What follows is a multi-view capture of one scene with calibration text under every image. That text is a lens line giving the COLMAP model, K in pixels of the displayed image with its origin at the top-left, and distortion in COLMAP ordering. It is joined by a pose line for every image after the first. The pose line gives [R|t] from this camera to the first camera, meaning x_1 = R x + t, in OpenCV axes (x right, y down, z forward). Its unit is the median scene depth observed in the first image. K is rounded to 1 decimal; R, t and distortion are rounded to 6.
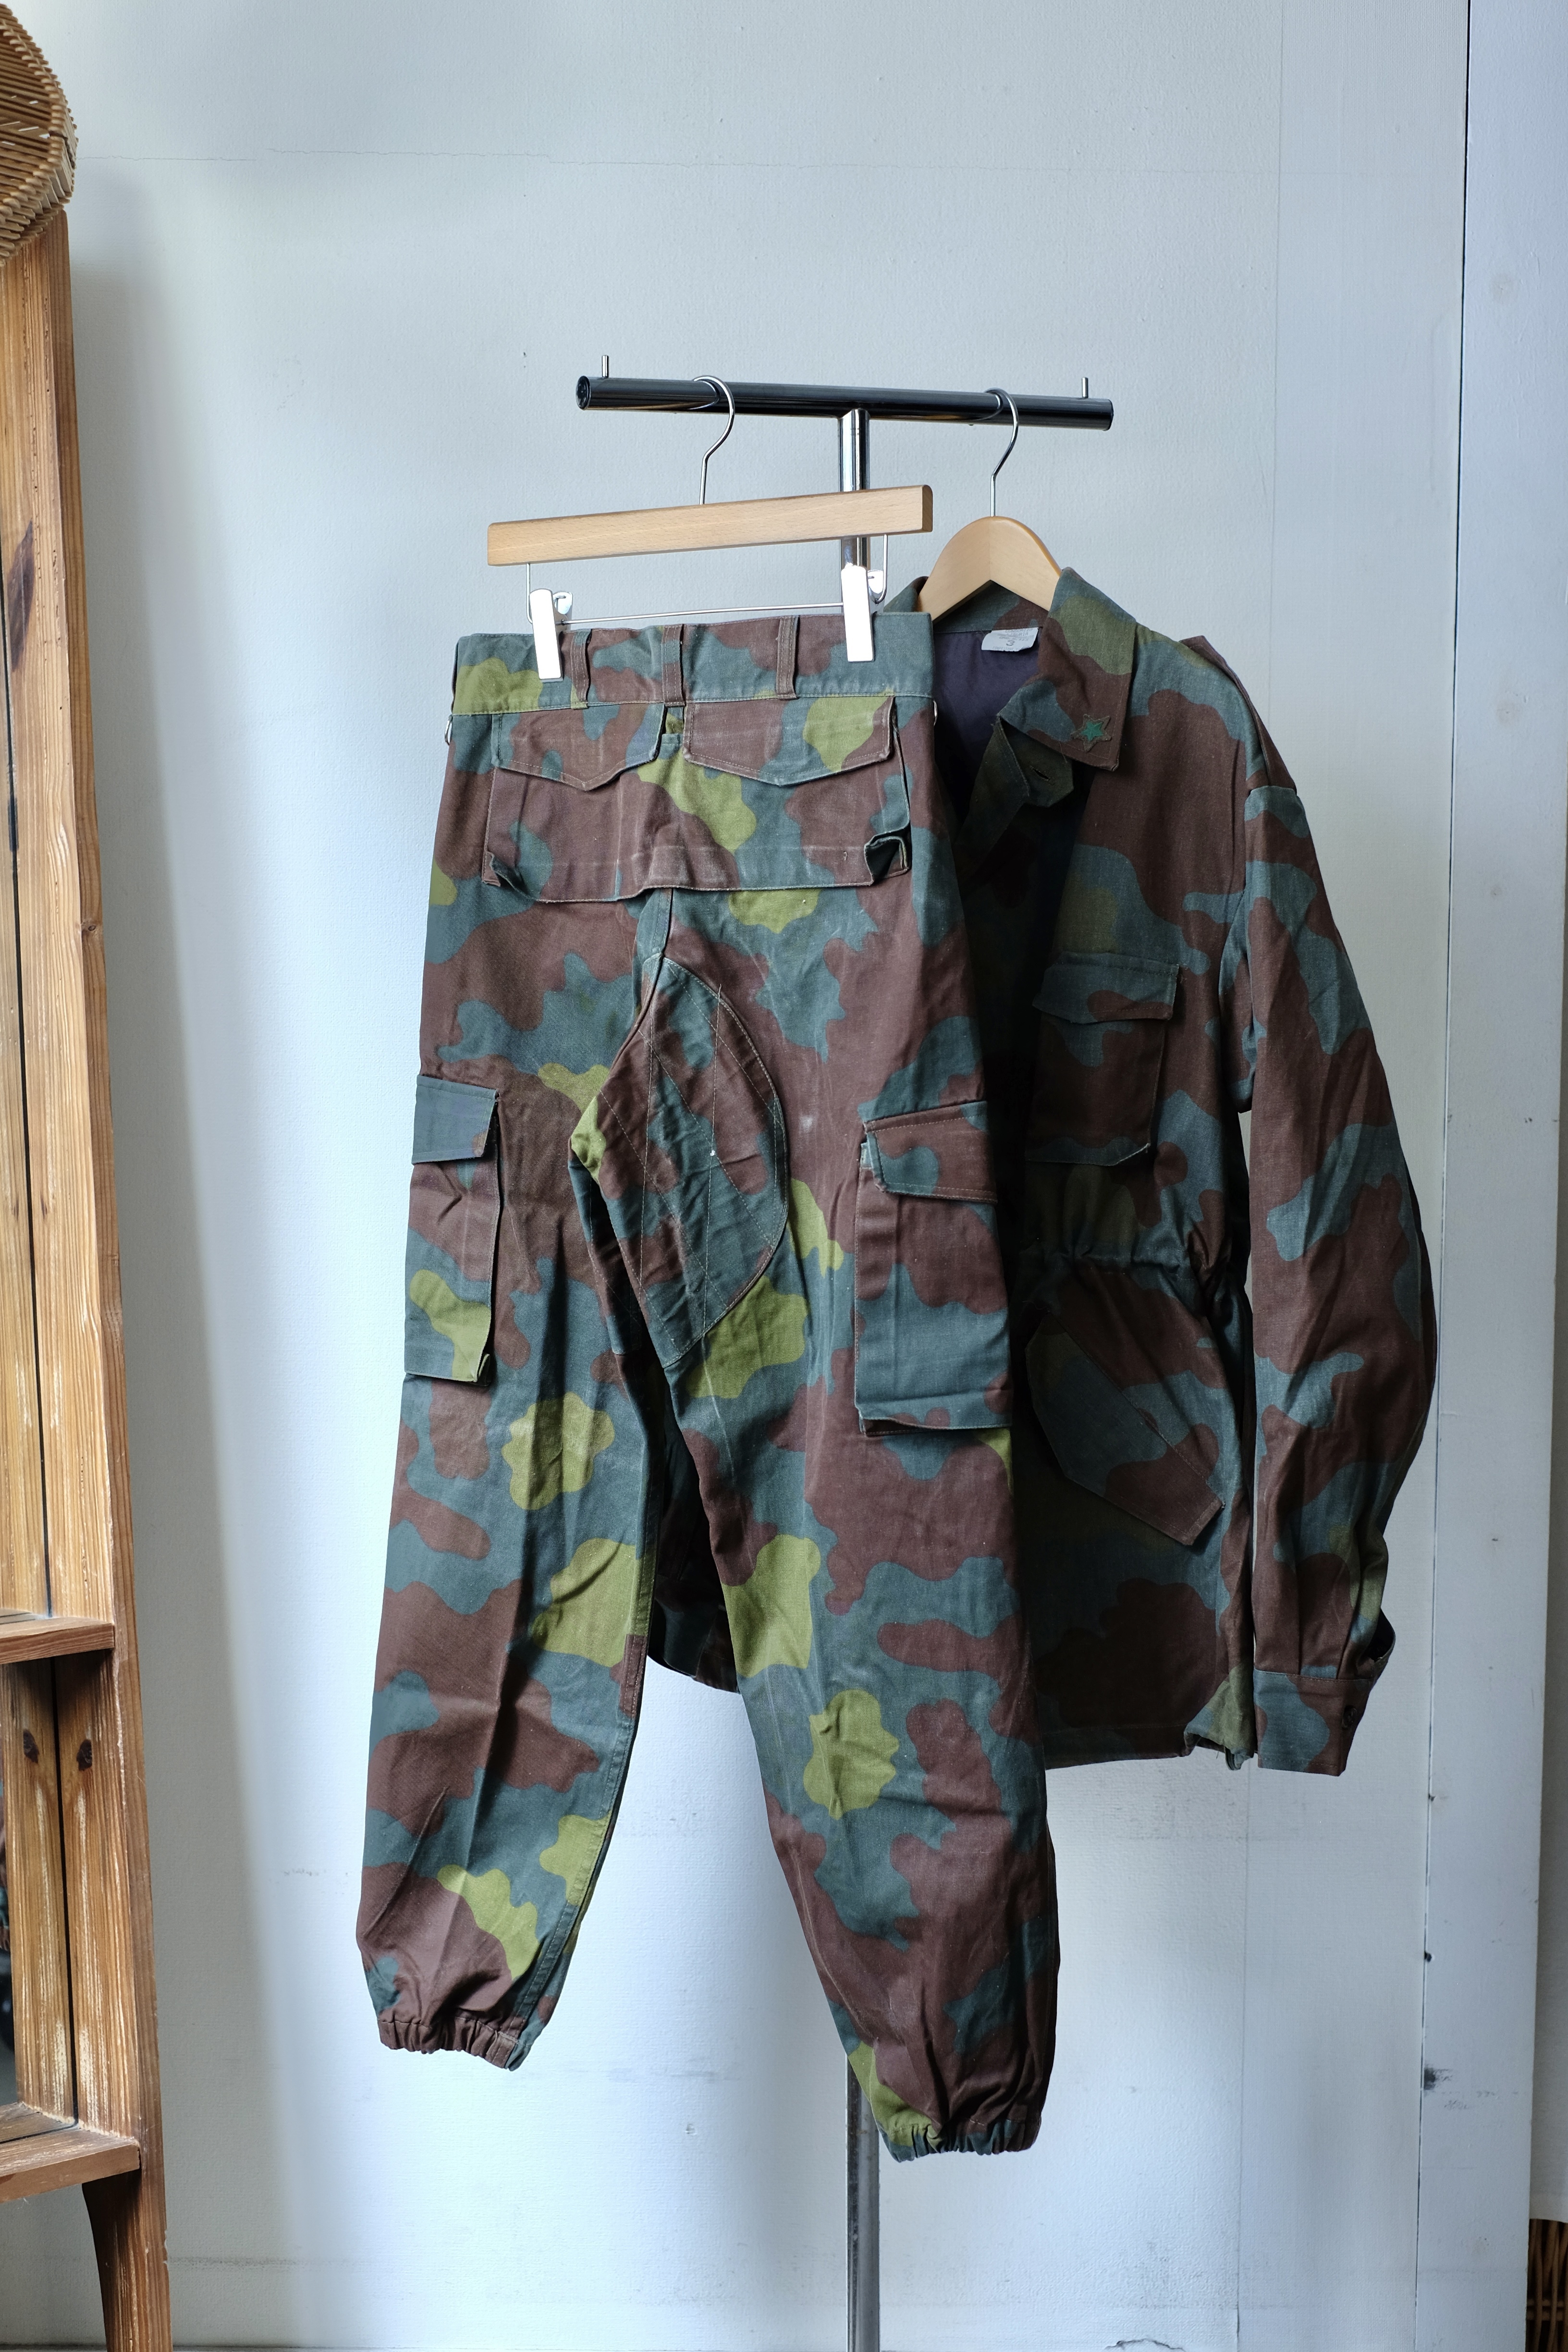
lens RADIAL K [[3705.4, 0, 784.0], [0, 3705.4, 1176.0], [0, 0, 1]] dist [-0.038685, -0.030242]
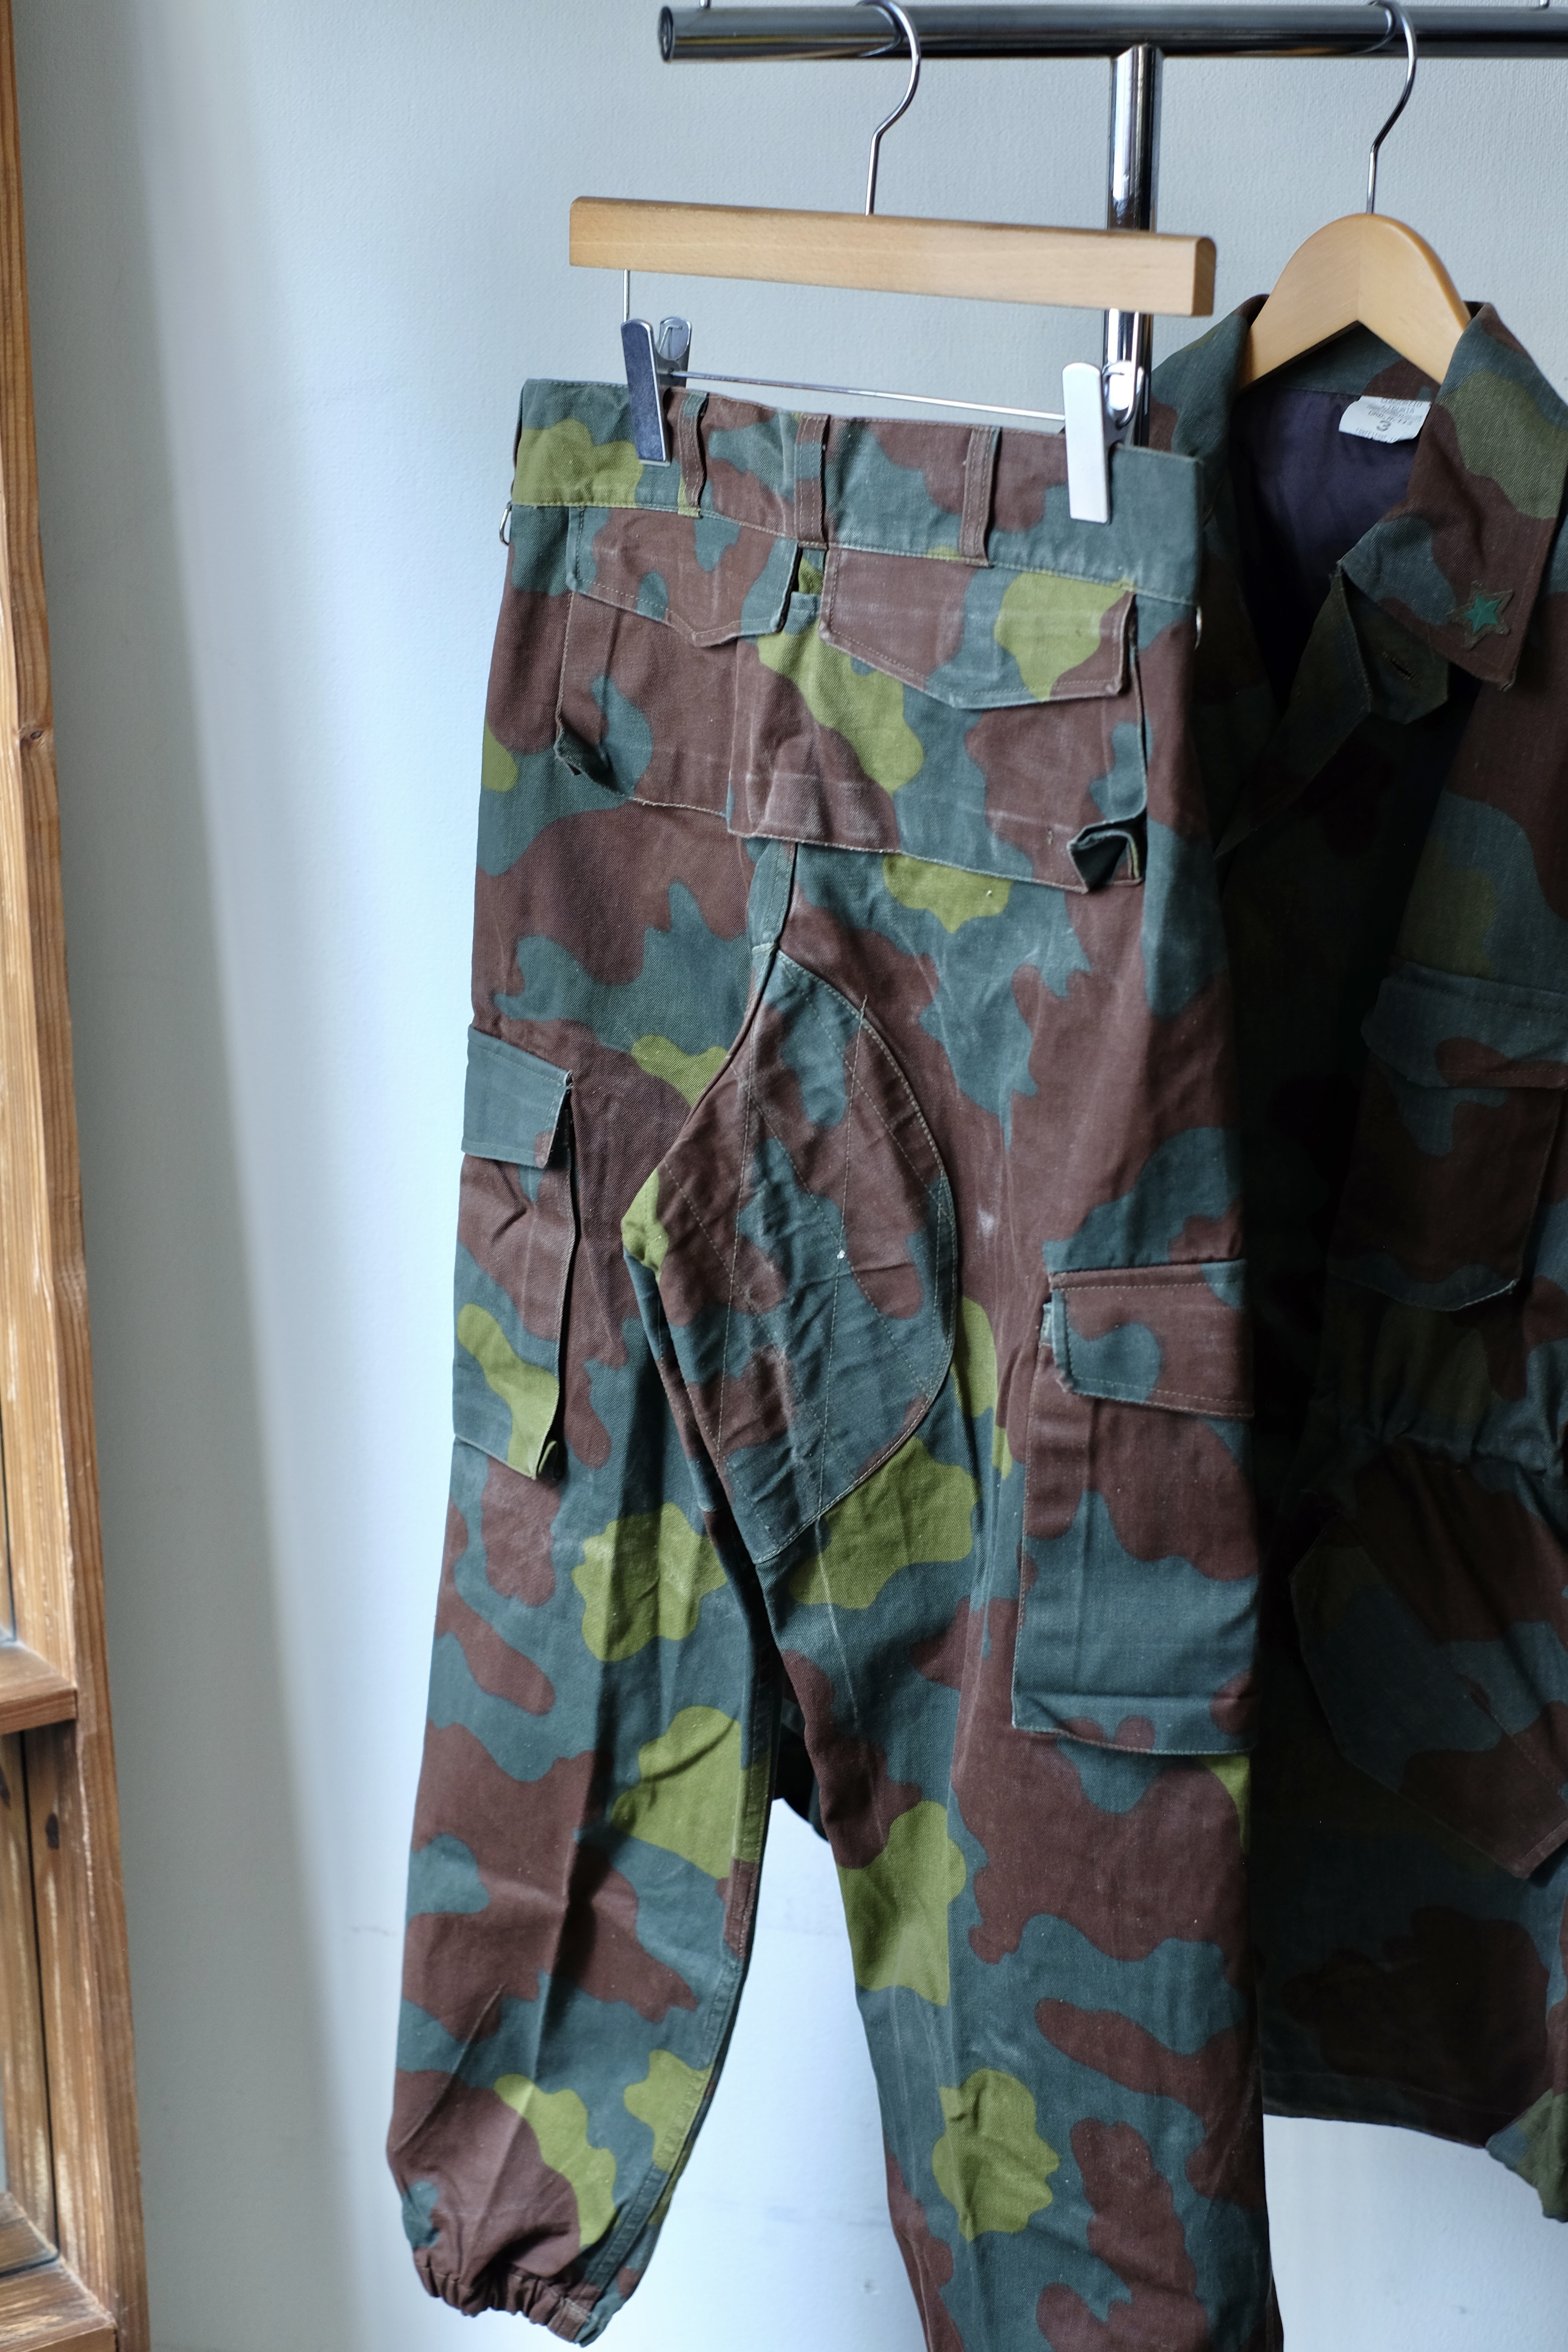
lens RADIAL K [[3705.4, 0, 784.0], [0, 3705.4, 1176.0], [0, 0, 1]] dist [-0.038685, -0.030242]
pose [[0.978539, 0.080700, -0.189600, 0.092393], [-0.033456, 0.970135, 0.240248, -0.174284], [0.203326, -0.228749, 0.952015, 0.384740]]
